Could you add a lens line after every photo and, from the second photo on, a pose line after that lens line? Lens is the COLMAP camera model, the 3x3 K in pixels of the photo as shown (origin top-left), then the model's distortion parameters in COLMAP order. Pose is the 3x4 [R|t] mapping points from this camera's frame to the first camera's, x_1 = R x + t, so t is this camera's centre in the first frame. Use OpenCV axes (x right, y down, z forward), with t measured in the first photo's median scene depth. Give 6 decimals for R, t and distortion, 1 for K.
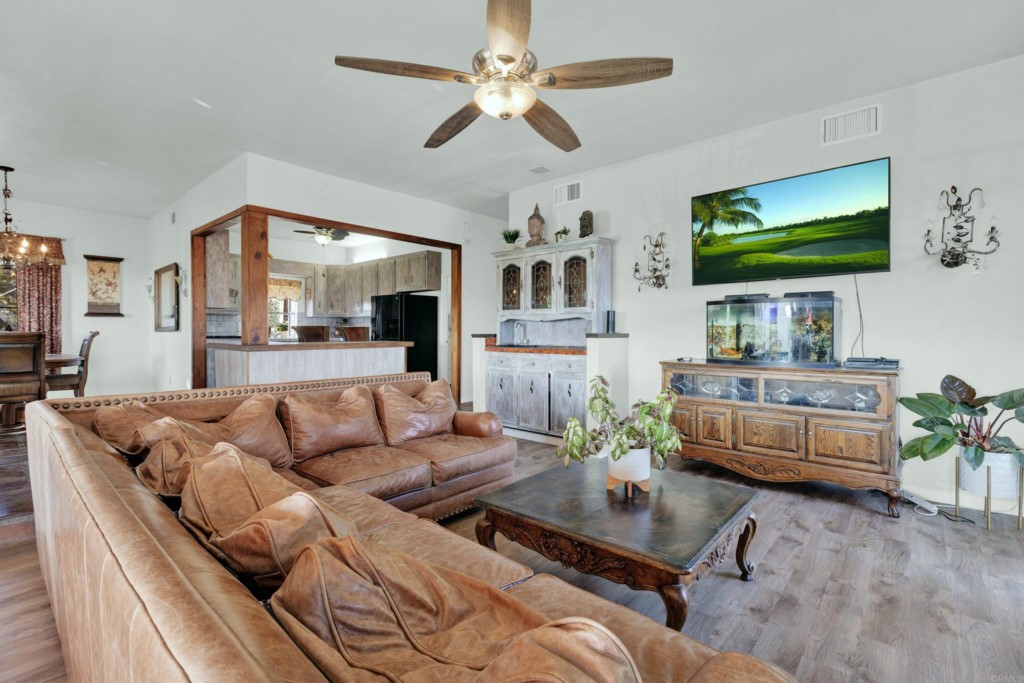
lens RADIAL K [[461.2, 0, 510.3], [0, 461.2, 337.7], [0, 0, 1]] dist [-0.009504, 0.001500]
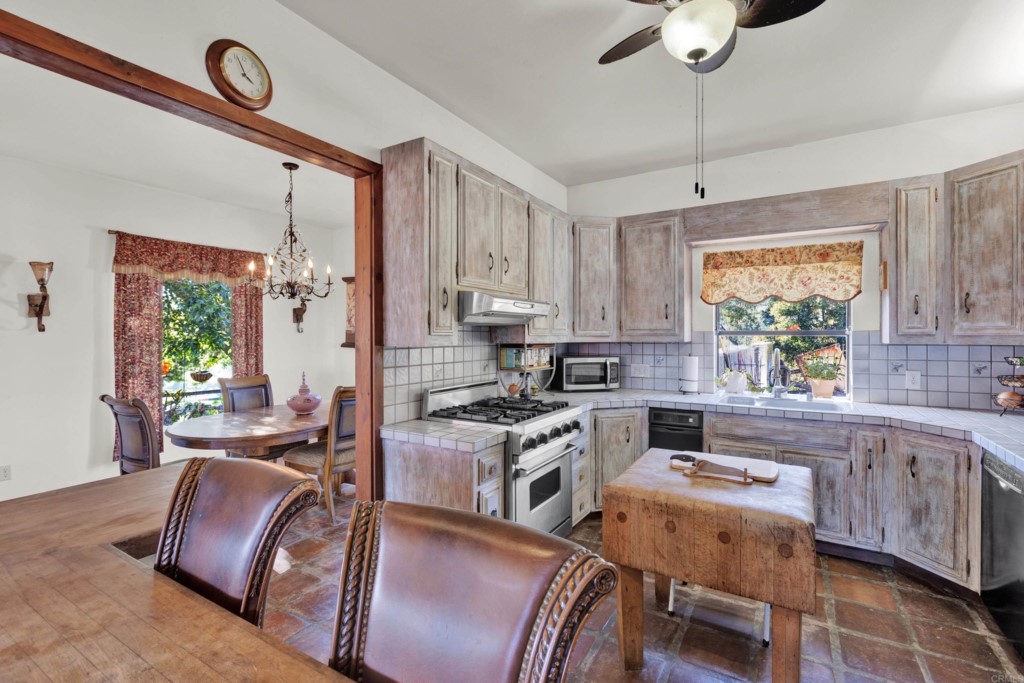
lens RADIAL K [[461.2, 0, 513.6], [0, 461.2, 339.9], [0, 0, 1]] dist [-0.009504, 0.001500]
pose [[0.175290, 0.005466, -0.984502, -0.156100], [-0.005600, 0.999974, 0.004555, -0.048632], [0.984501, 0.004715, 0.175316, 0.680741]]
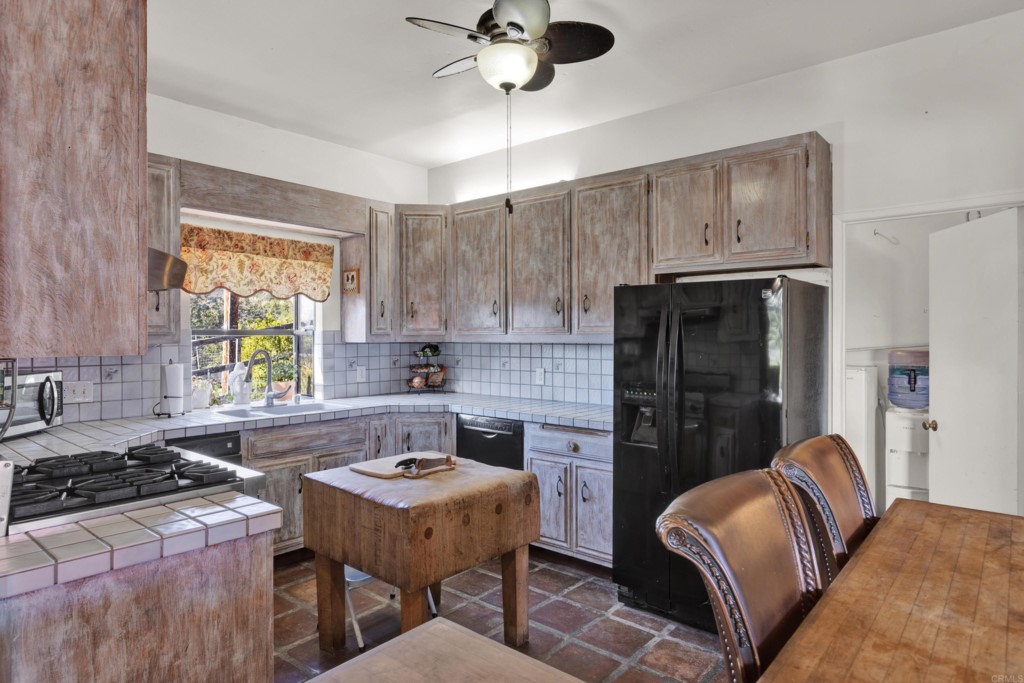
lens RADIAL K [[597.7, 0, 513.9], [0, 597.7, 338.4], [0, 0, 1]] dist [-0.010225, -0.000155]
pose [[0.999724, -0.004857, 0.022989, -0.321846], [0.004952, 0.999979, -0.004077, -0.046705], [-0.022968, 0.004190, 0.999727, 0.519248]]
